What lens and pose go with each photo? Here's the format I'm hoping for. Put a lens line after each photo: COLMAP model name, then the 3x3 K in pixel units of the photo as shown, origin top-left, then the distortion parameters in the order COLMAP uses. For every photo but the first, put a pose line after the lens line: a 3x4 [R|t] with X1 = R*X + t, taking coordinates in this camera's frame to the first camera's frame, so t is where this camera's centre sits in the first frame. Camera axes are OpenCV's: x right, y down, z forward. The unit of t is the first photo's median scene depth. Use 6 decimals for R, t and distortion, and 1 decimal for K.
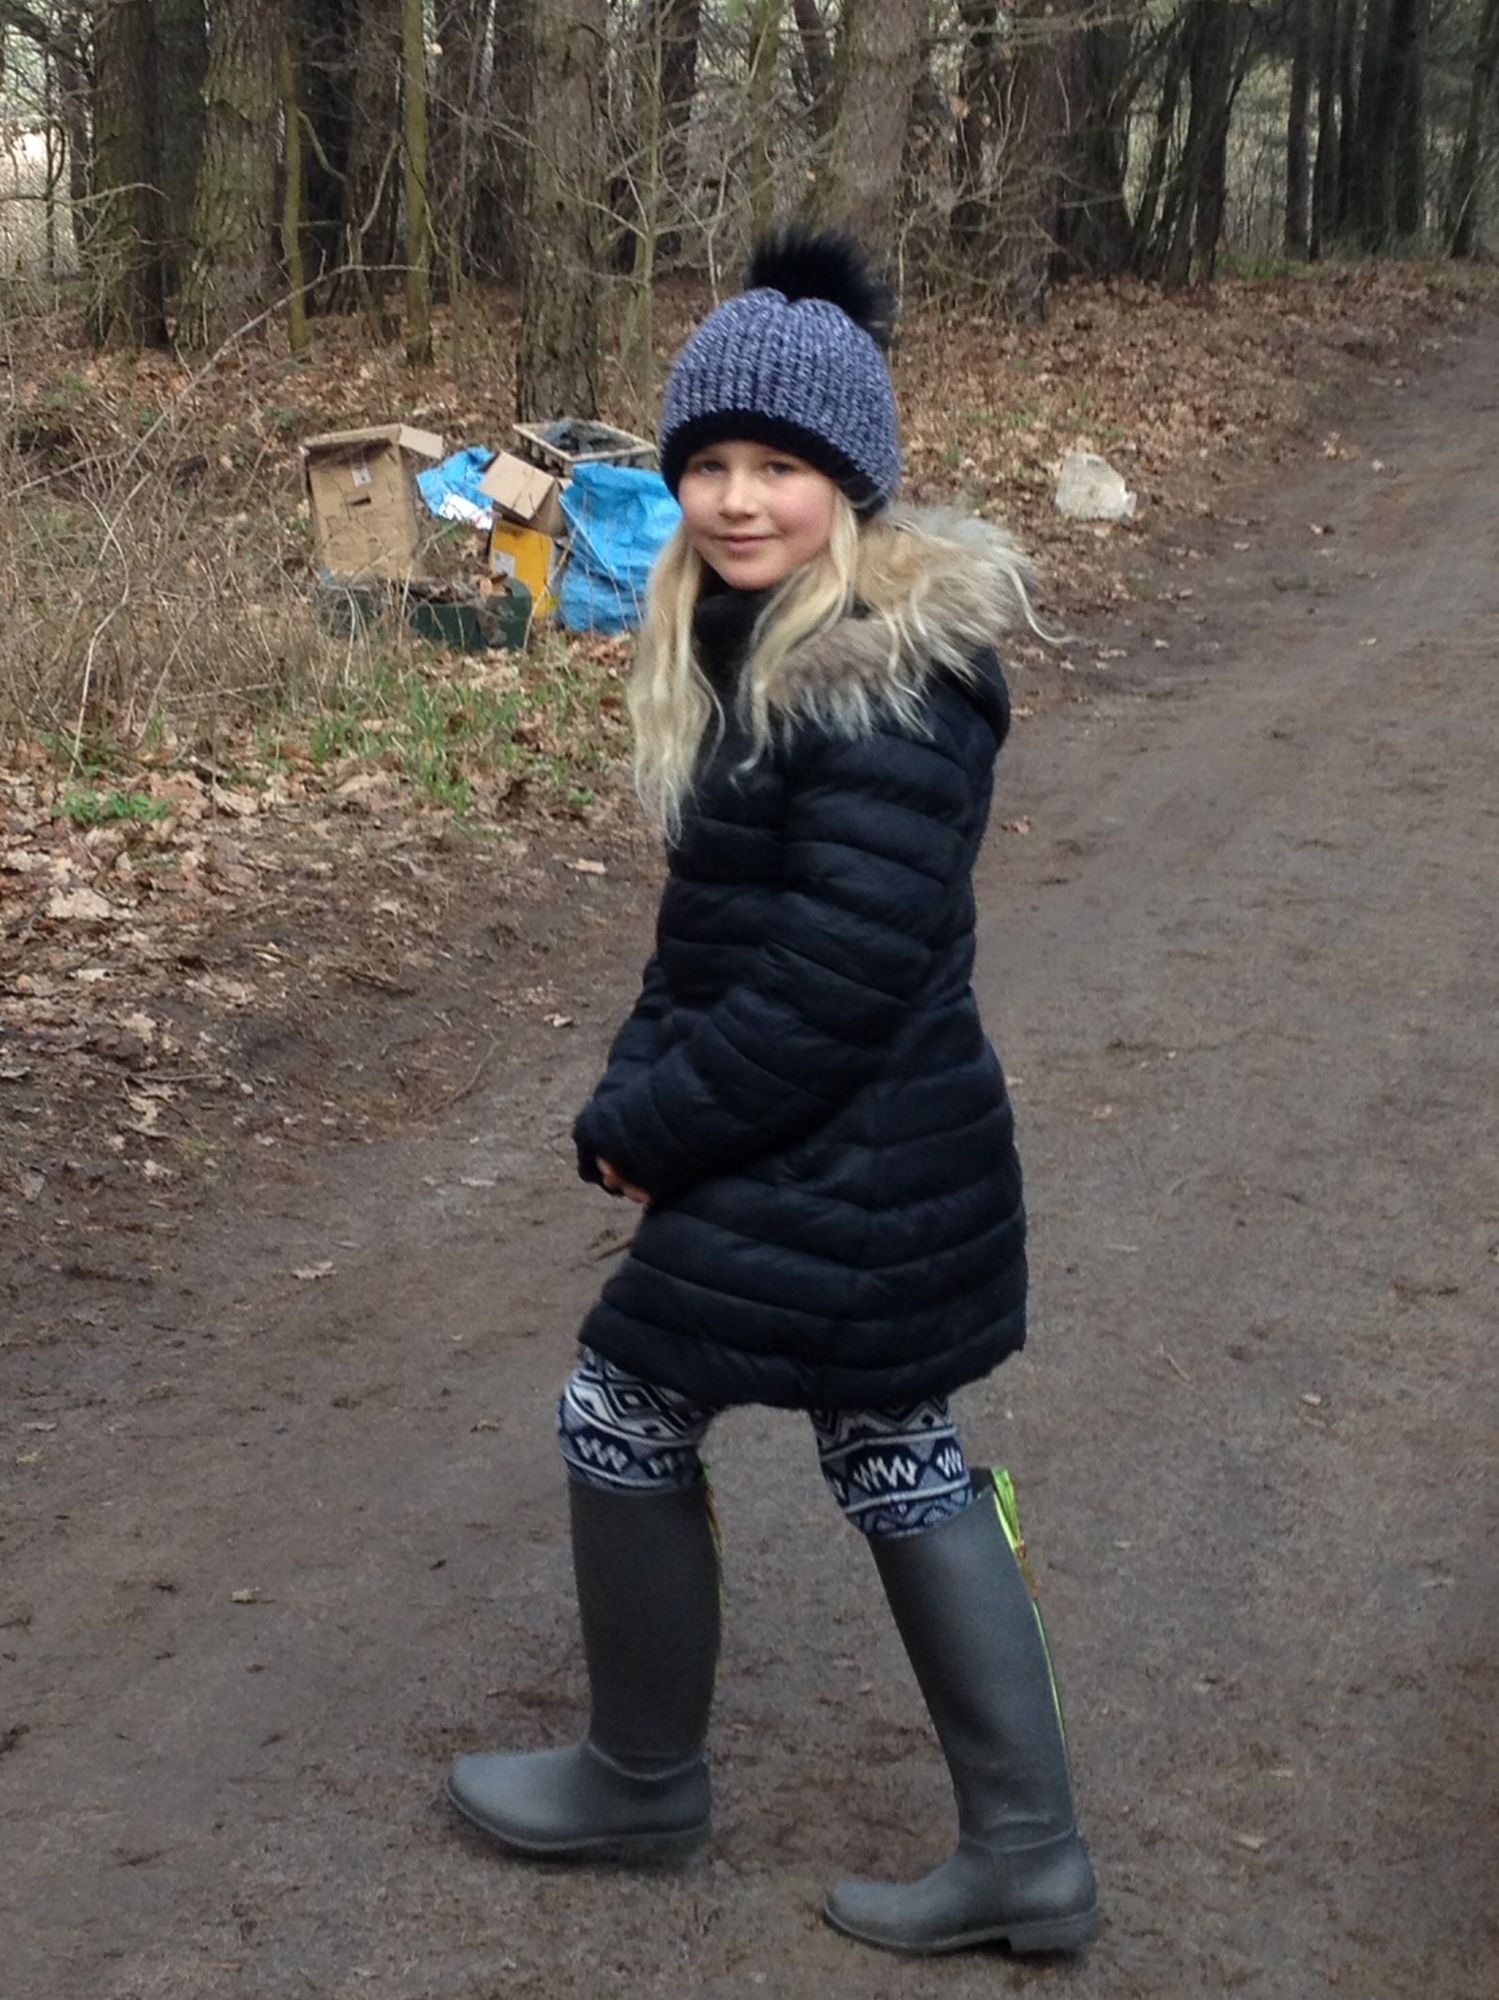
lens RADIAL K [[2030.6, 0, 740.5], [0, 2030.6, 1007.9], [0, 0, 1]] dist [0.019408, 0.000000]
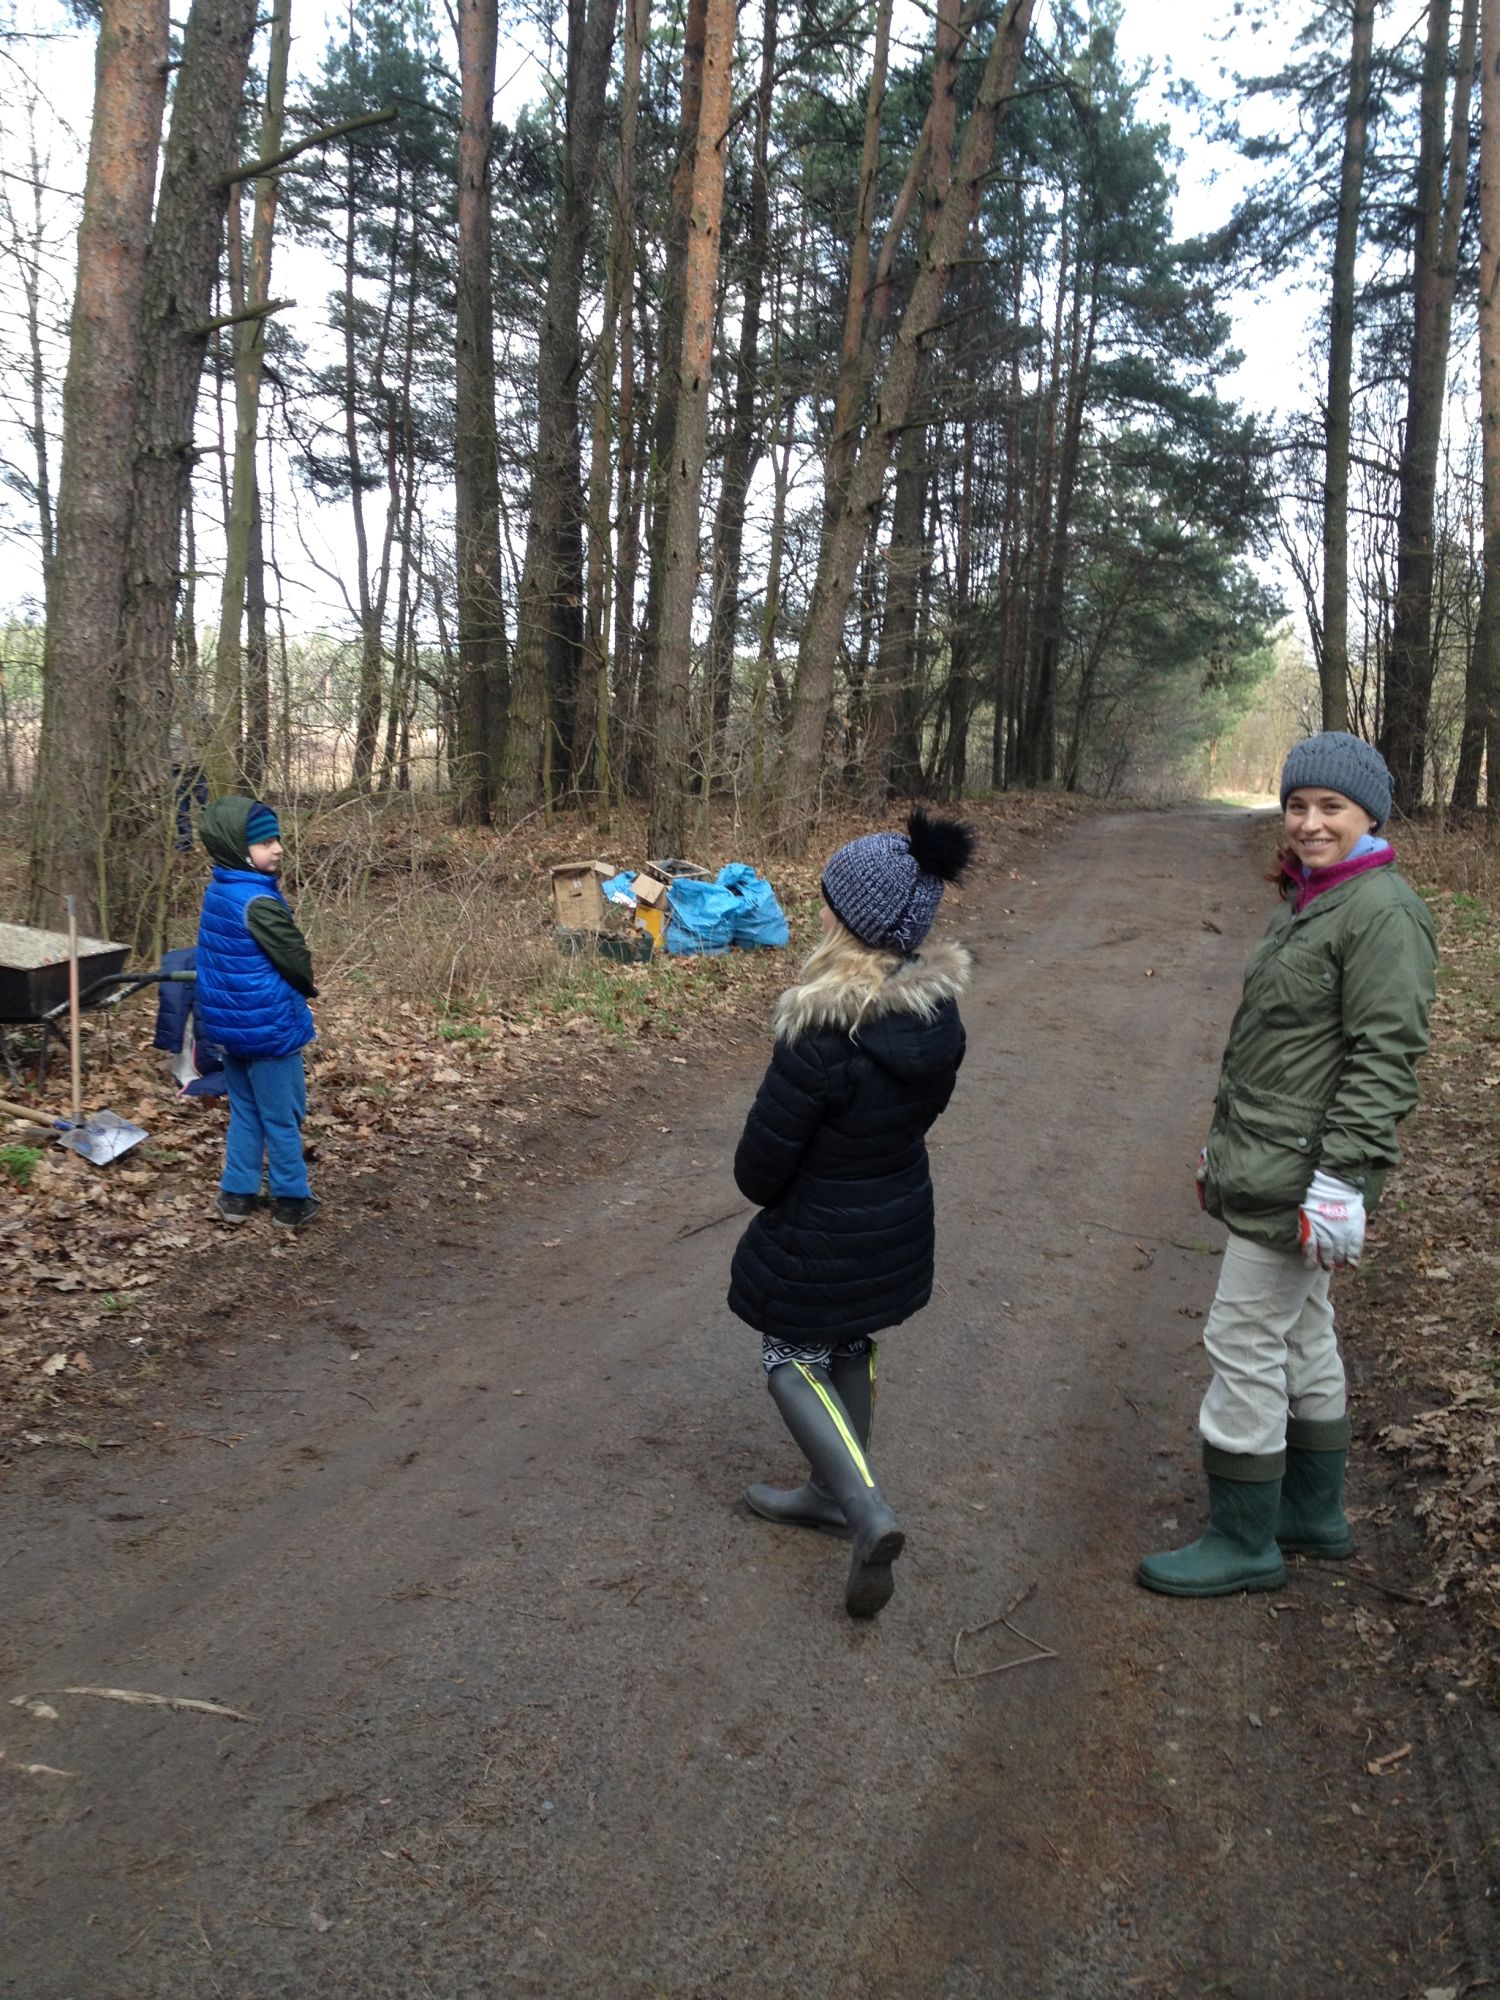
lens RADIAL K [[2030.6, 0, 761.4], [0, 2030.6, 999.2], [0, 0, 1]] dist [0.019408, 0.000000]
pose [[0.999915, 0.004983, -0.012065, 0.041428], [-0.005189, 0.999840, -0.017108, -0.098506], [0.011978, 0.017169, 0.999781, -1.206984]]
